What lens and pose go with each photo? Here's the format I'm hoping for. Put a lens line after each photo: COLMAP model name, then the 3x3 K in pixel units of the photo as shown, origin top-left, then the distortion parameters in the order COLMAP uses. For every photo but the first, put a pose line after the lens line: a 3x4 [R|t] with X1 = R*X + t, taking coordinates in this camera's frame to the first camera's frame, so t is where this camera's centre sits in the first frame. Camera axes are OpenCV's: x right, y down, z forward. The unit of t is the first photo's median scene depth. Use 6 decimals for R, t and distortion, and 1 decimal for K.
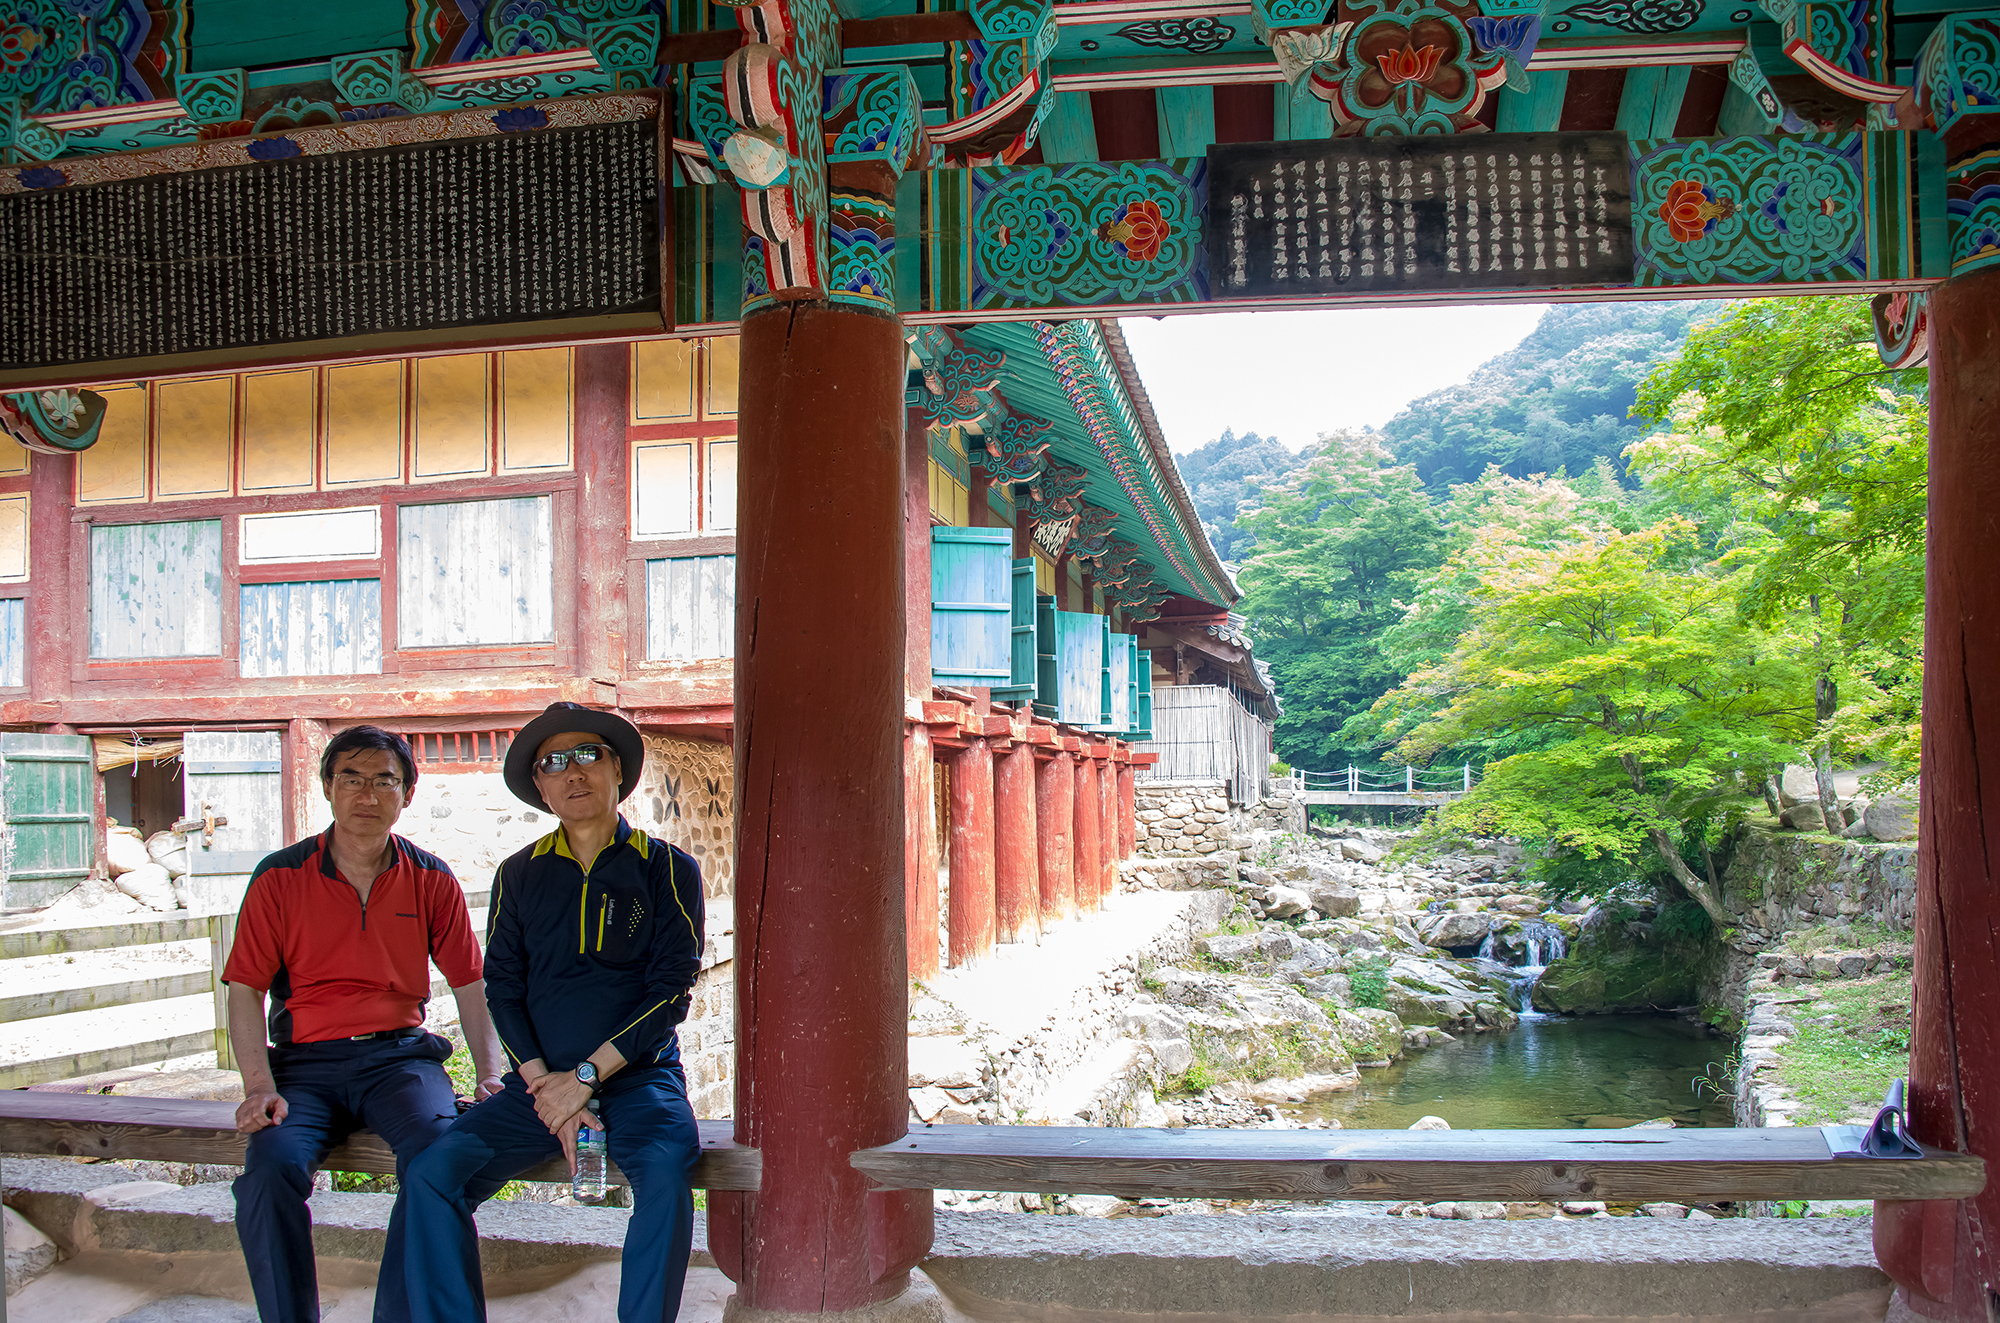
lens RADIAL K [[1589.8, 0, 1045.3], [0, 1589.8, 870.3], [0, 0, 1]] dist [-0.093179, 0.021490]
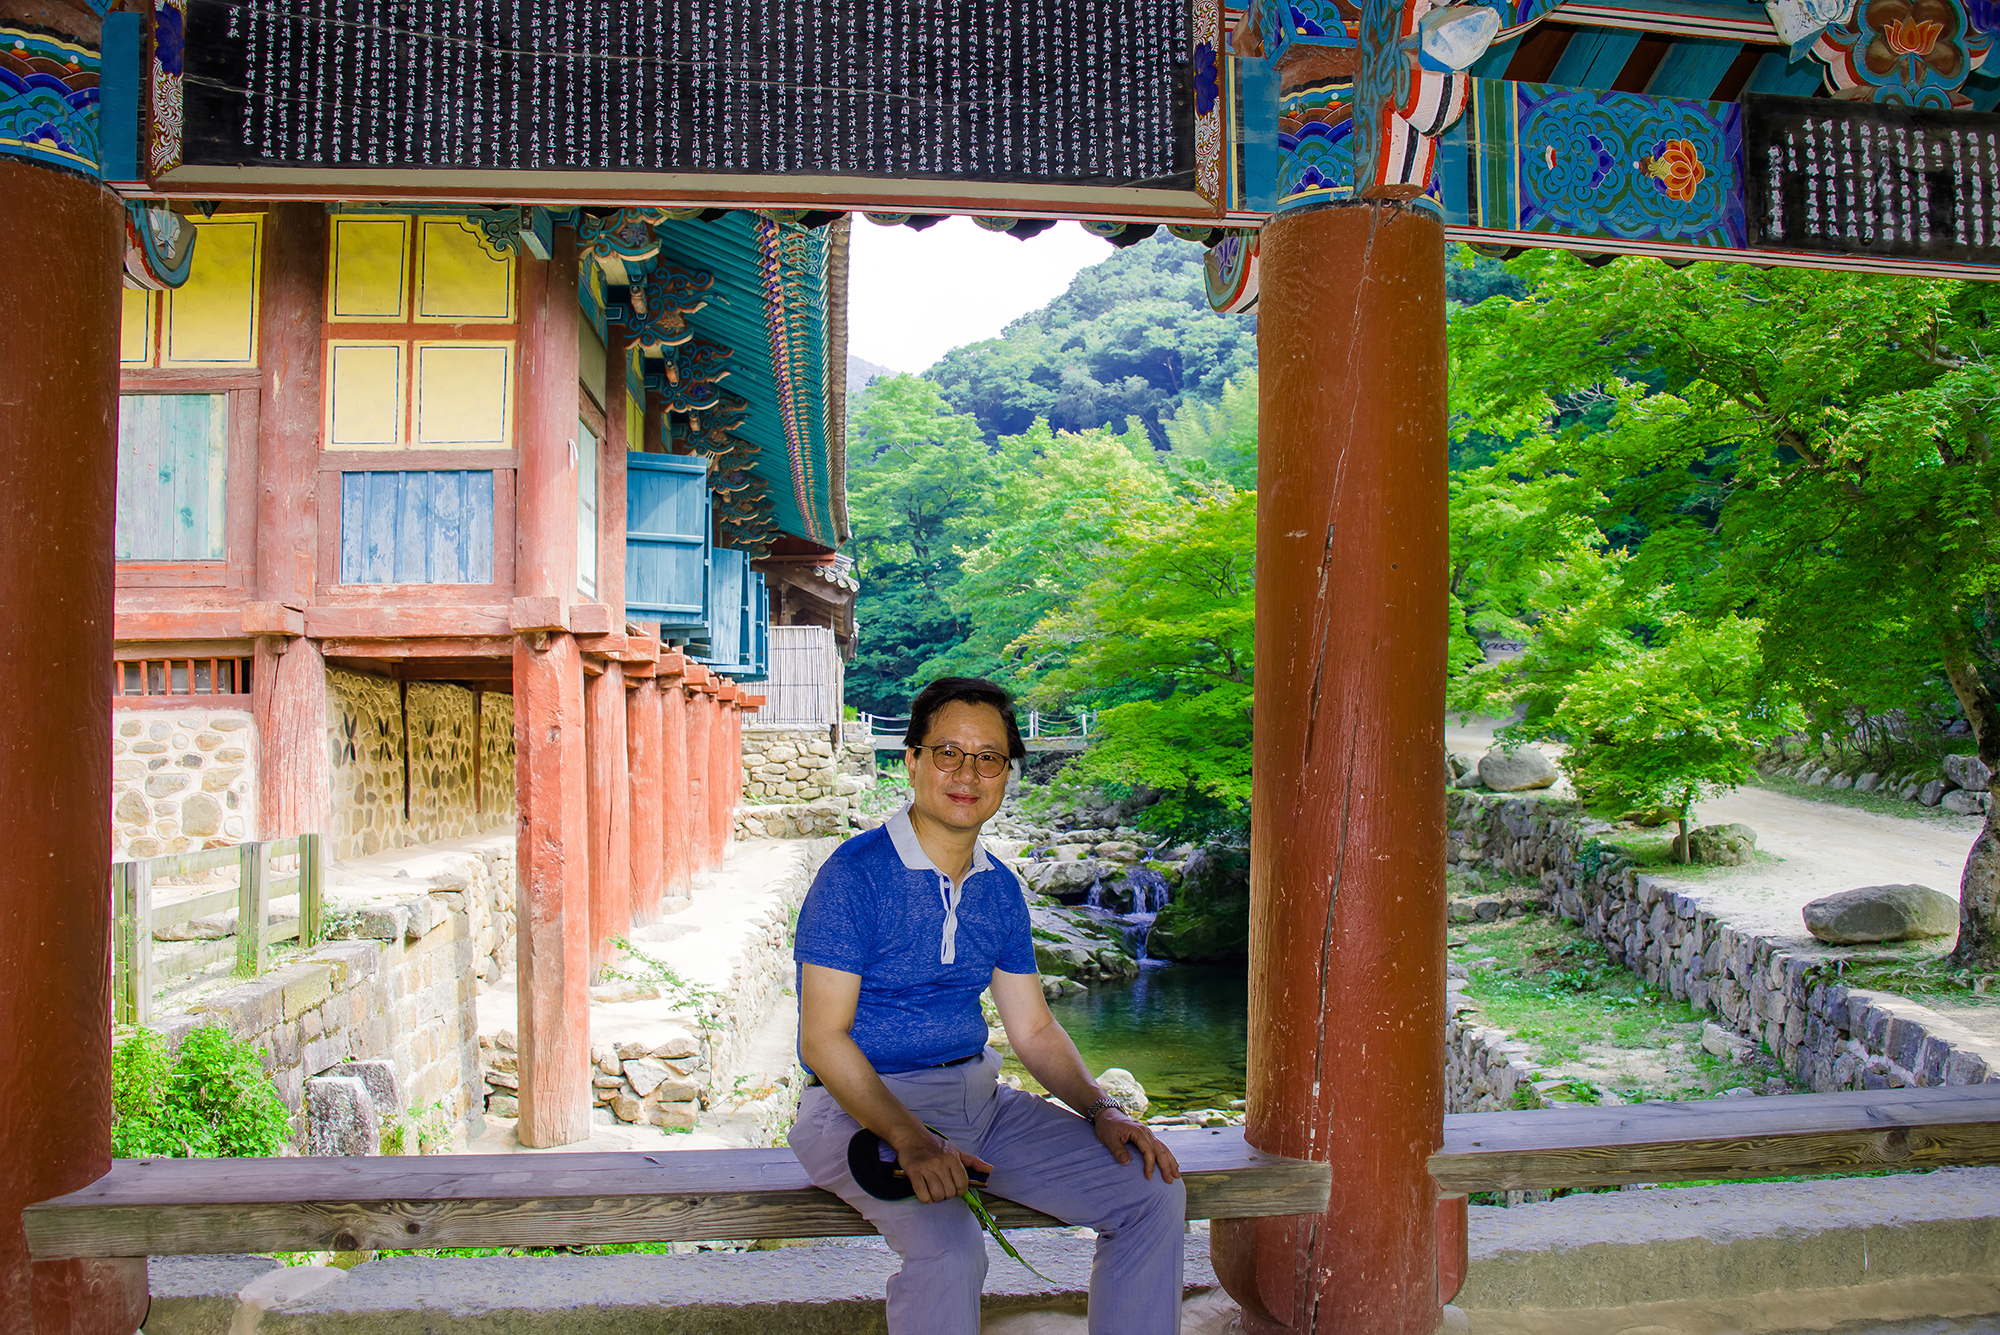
lens RADIAL K [[1620.7, 0, 954.0], [0, 1620.7, 702.4], [0, 0, 1]] dist [-0.127577, 0.084043]
pose [[0.966823, 0.018228, 0.254796, -0.541791], [-0.000550, 0.997597, -0.069279, -0.013927], [-0.255447, 0.066840, 0.964510, 0.185127]]
